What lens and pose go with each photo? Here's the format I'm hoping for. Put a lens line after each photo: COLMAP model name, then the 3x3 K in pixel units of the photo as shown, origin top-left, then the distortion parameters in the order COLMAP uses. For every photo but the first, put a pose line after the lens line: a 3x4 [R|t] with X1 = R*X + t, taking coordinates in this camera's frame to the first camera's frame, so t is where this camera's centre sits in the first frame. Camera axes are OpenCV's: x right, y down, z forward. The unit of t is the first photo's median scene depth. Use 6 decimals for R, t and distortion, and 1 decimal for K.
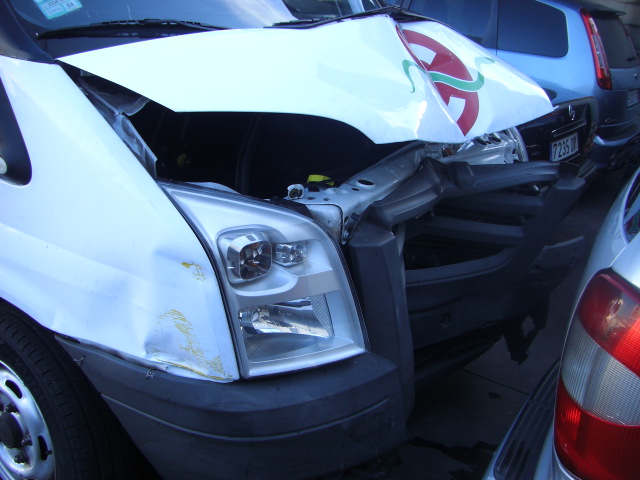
lens RADIAL K [[715.5, 0, 320.0], [0, 715.5, 240.0], [0, 0, 1]] dist [-0.222248, 0.270997]
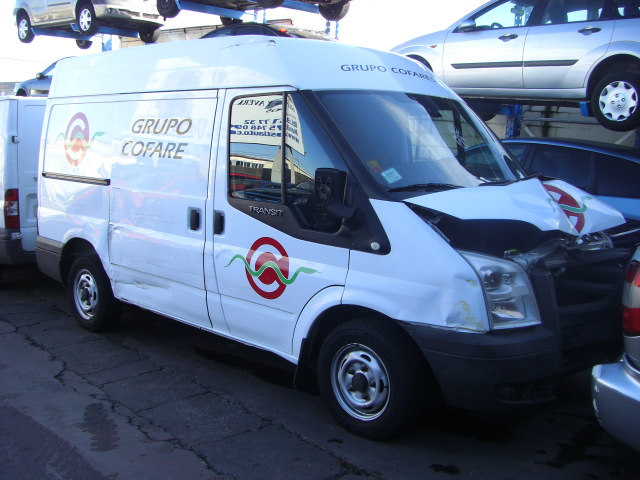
lens RADIAL K [[715.5, 0, 320.0], [0, 715.5, 240.0], [0, 0, 1]] dist [-0.222248, 0.270997]
pose [[0.988550, -0.032761, -0.147293, -0.297984], [-0.000599, 0.975286, -0.220947, 0.395589], [0.150892, 0.218505, 0.964099, -1.319328]]
